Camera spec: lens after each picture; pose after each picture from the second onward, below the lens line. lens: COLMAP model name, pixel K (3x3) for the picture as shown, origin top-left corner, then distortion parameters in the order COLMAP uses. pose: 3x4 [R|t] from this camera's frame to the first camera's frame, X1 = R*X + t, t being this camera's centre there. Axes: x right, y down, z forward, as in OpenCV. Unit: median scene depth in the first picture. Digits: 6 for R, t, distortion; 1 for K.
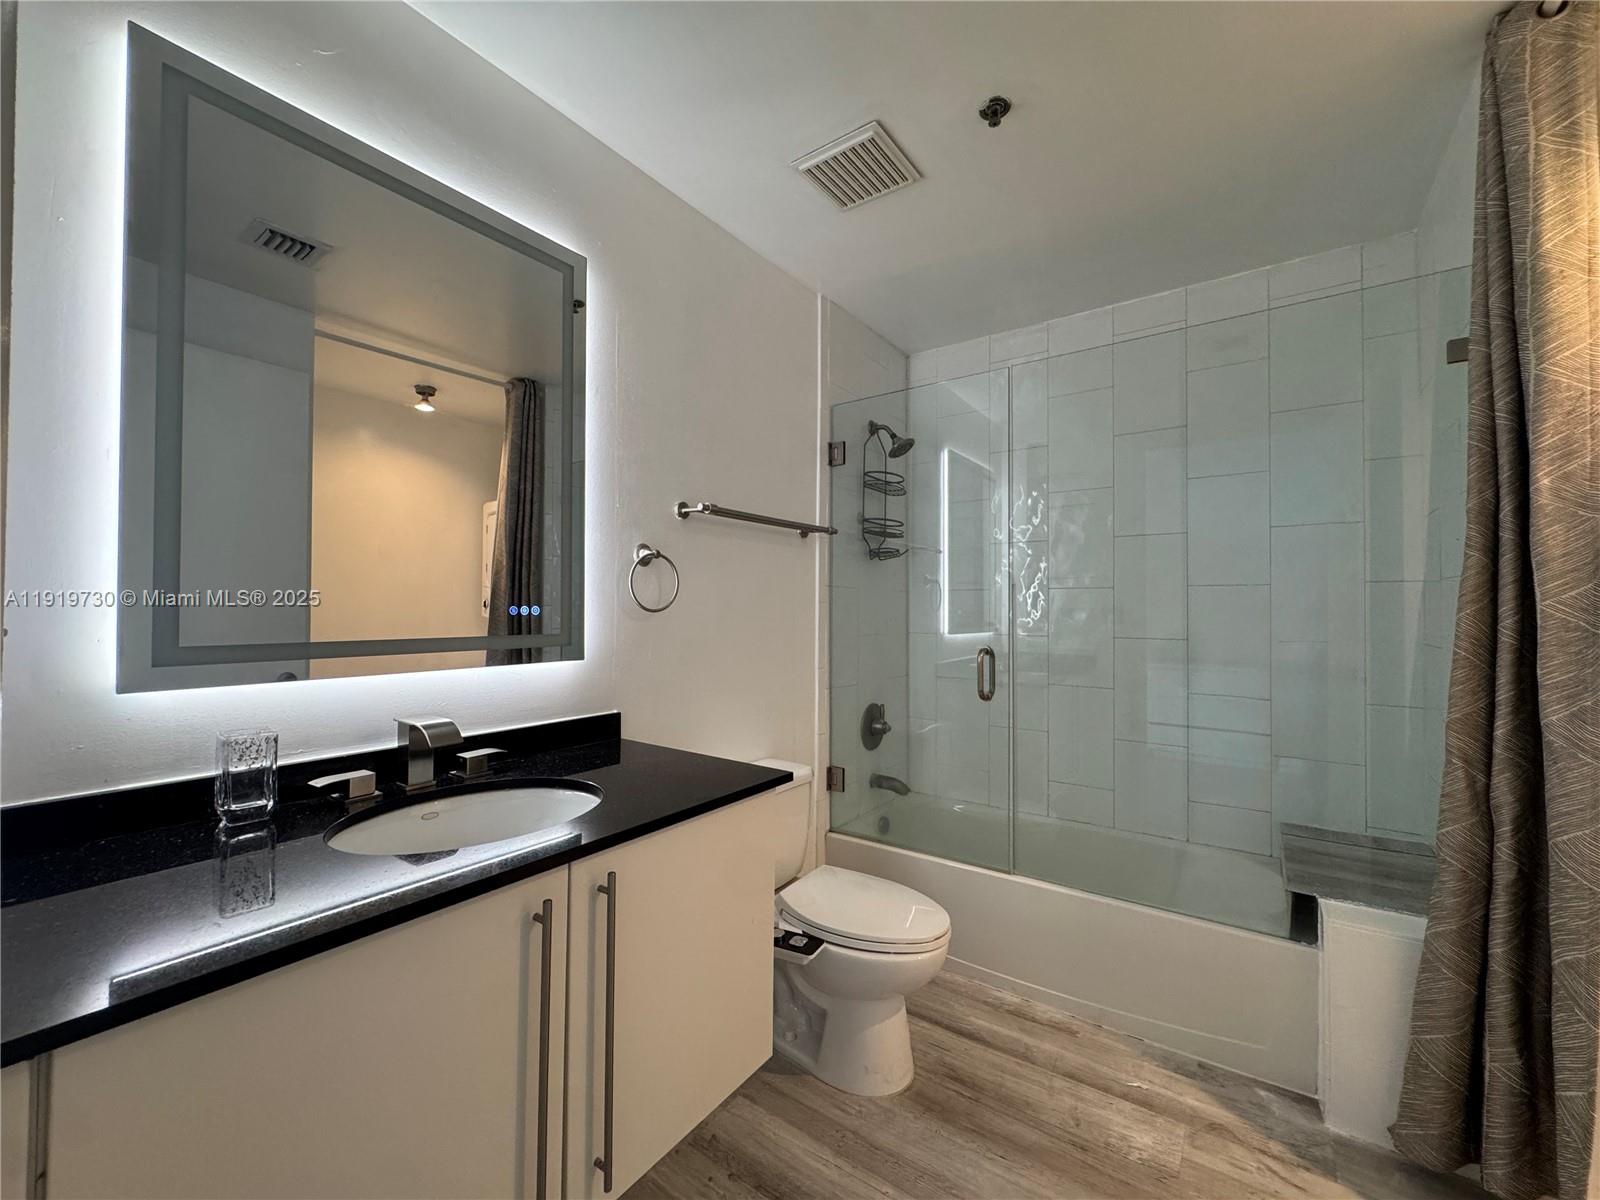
lens RADIAL K [[641.8, 0, 800.0], [0, 641.8, 600.0], [0, 0, 1]] dist [-0.002060, -0.000454]
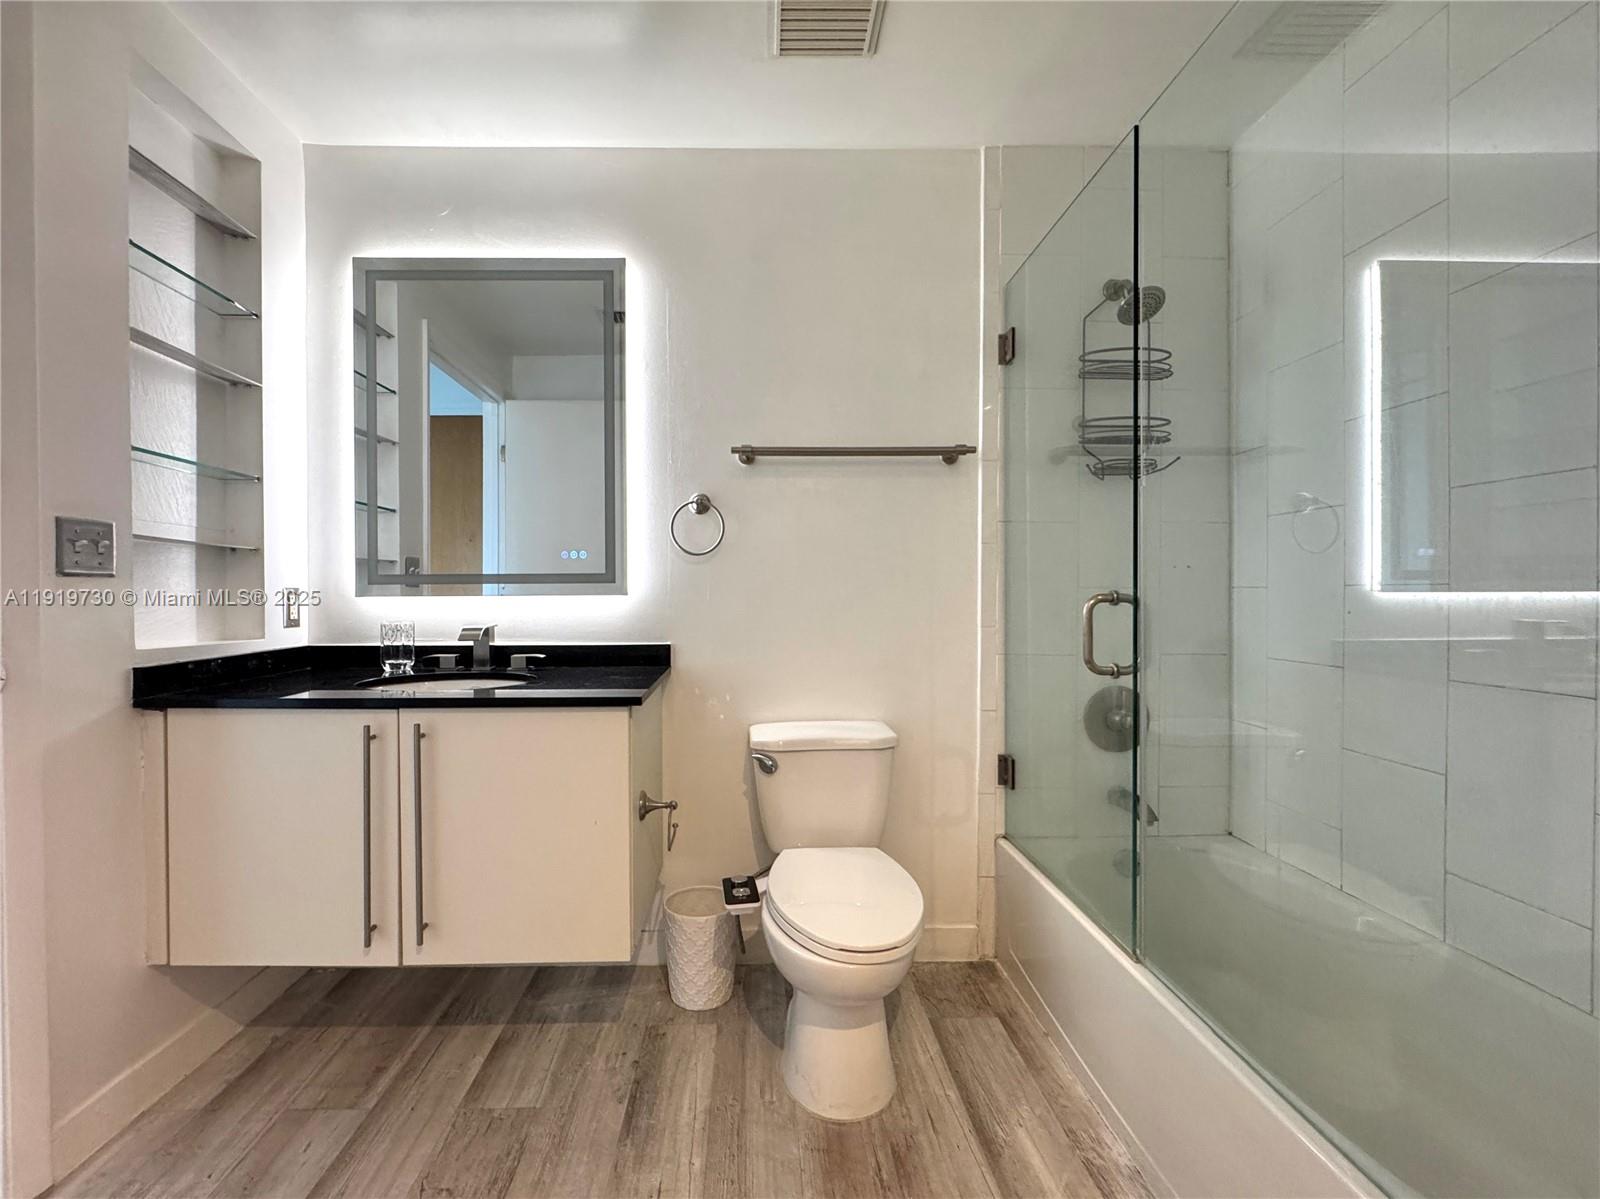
lens RADIAL K [[704.9, 0, 800.0], [0, 704.9, 599.5], [0, 0, 1]] dist [-0.001165, -0.000038]
pose [[0.598279, -0.001269, -0.801287, 0.716614], [0.019377, 0.999729, 0.012884, 0.070183], [0.801053, -0.023235, 0.598142, 0.367735]]
